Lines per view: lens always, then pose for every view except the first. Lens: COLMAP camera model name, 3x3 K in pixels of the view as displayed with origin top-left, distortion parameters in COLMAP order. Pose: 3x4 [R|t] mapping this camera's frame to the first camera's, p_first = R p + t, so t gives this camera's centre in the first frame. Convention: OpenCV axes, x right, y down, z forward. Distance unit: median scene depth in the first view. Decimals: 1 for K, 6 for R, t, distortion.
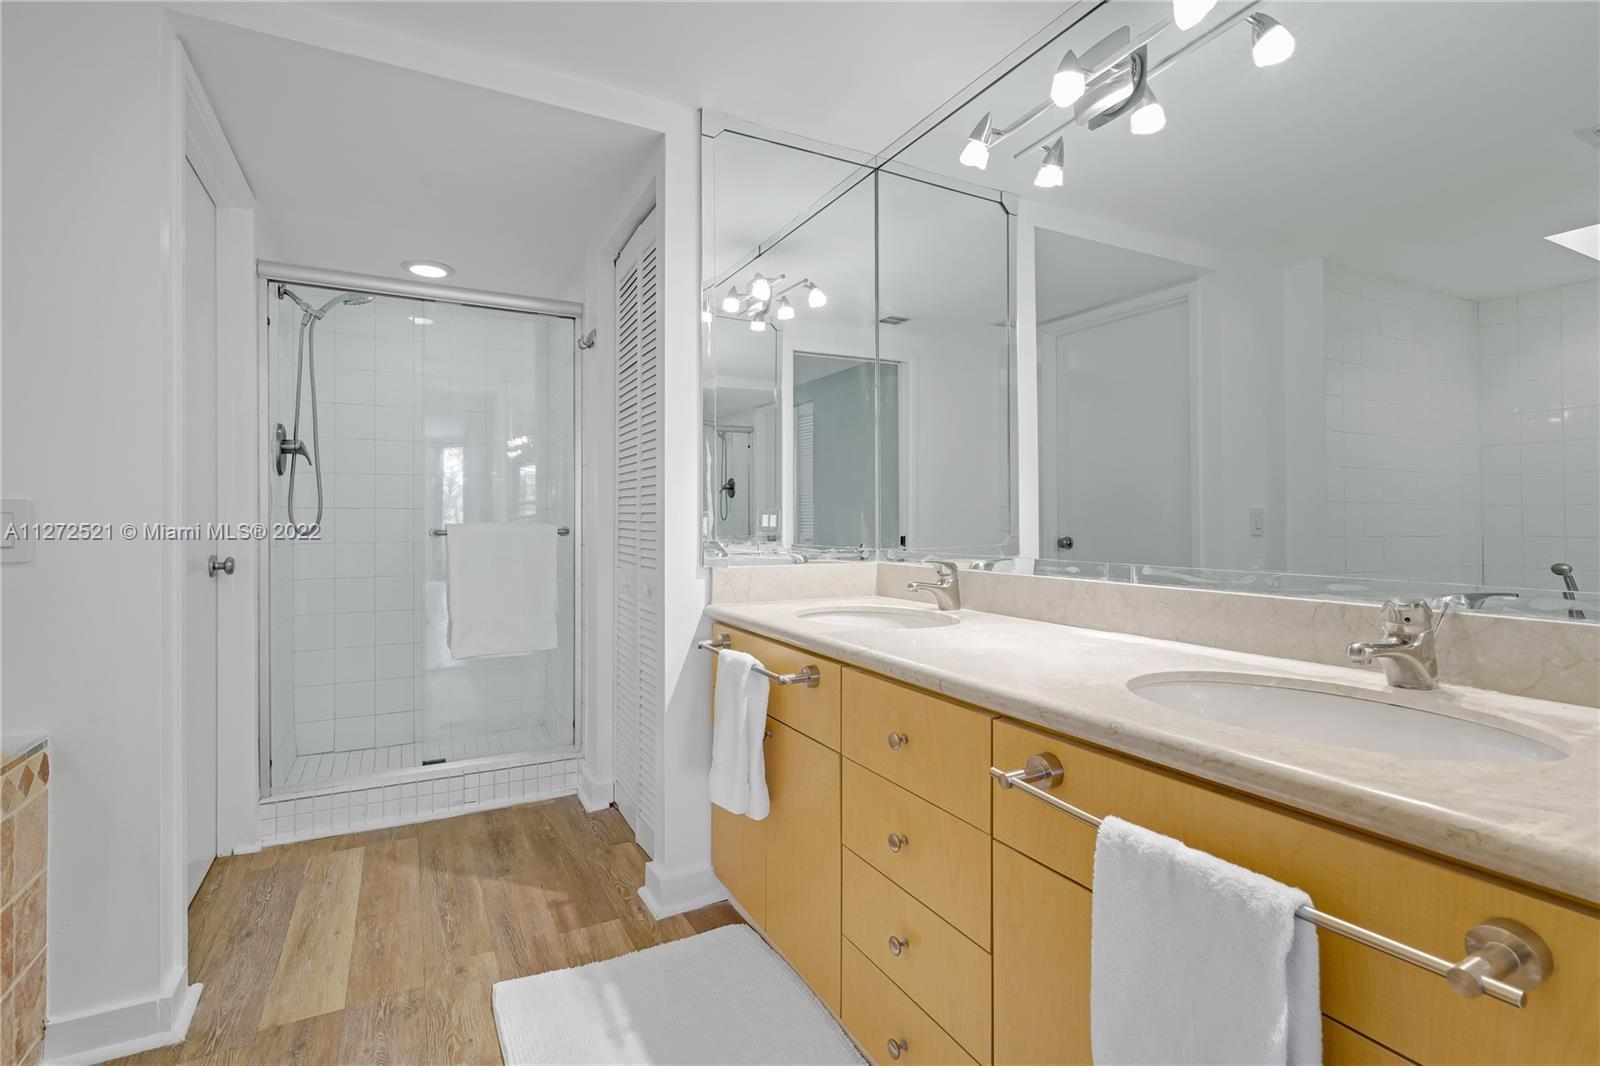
lens RADIAL K [[745.9, 0, 798.5], [0, 745.9, 521.5], [0, 0, 1]] dist [0.001182, 0.000790]
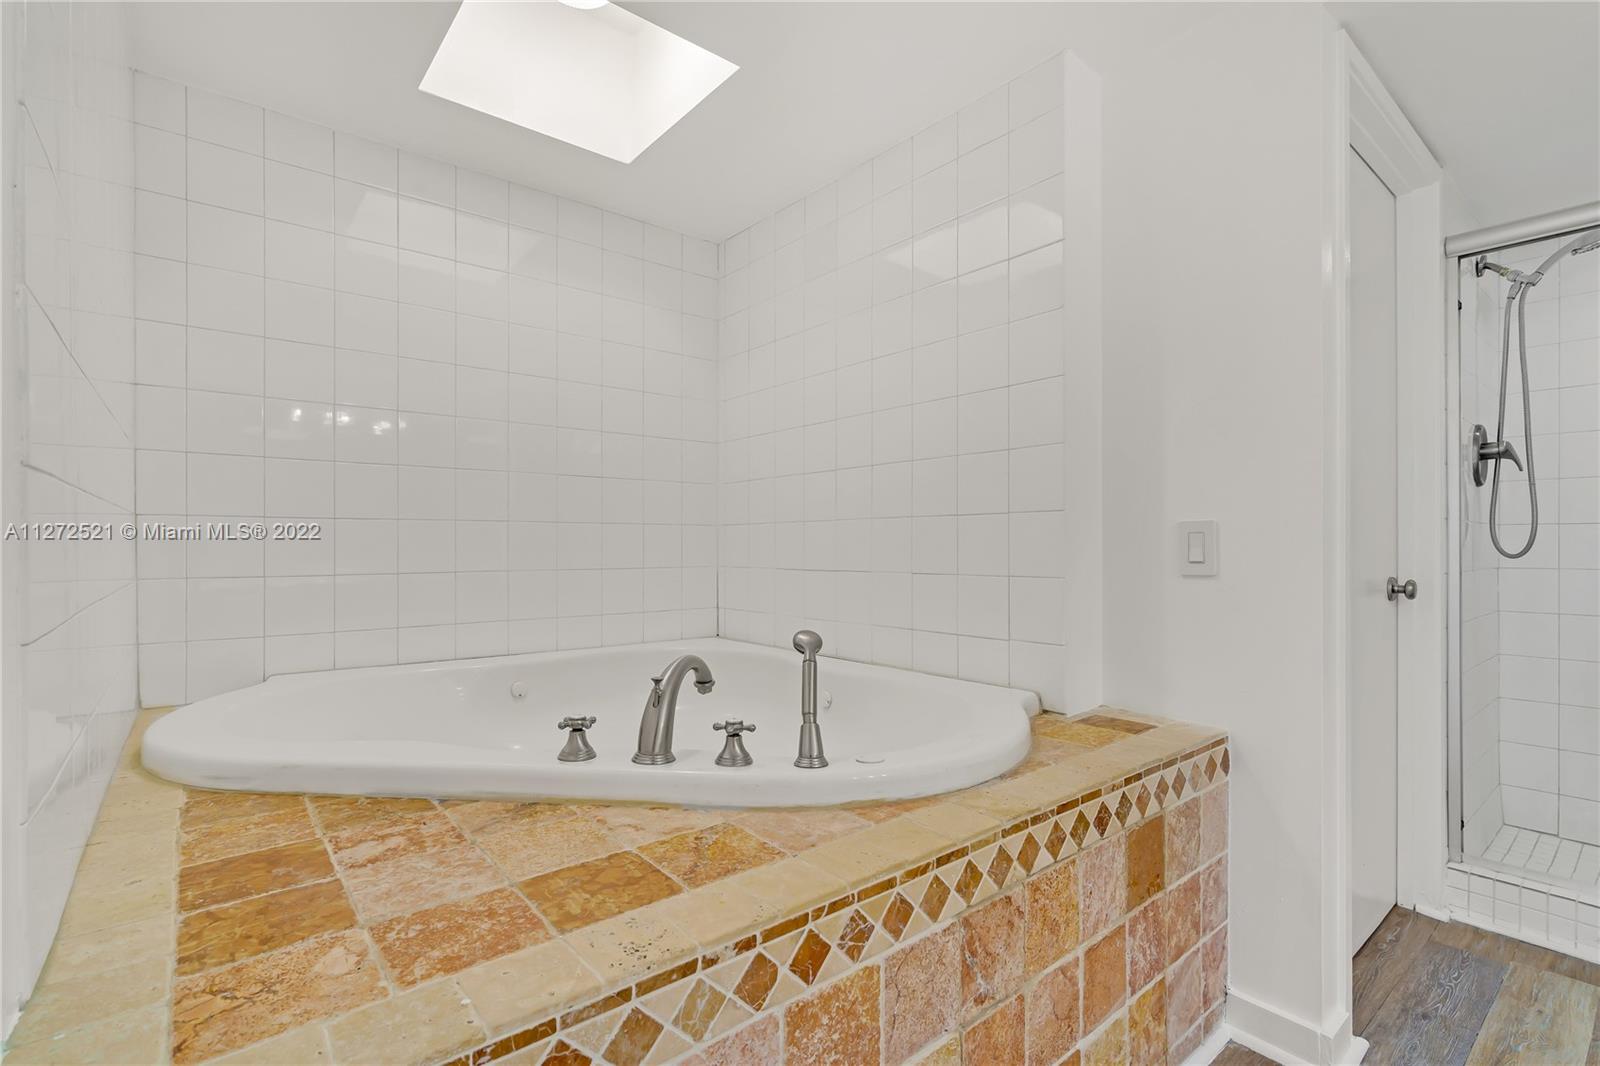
lens RADIAL K [[732.0, 0, 799.8], [0, 732.0, 541.9], [0, 0, 1]] dist [0.000151, -0.000643]
pose [[0.195099, 0.002242, -0.980781, -0.040039], [-0.001326, 0.999997, 0.002022, 0.000858], [0.980783, 0.000906, 0.195102, 0.105612]]
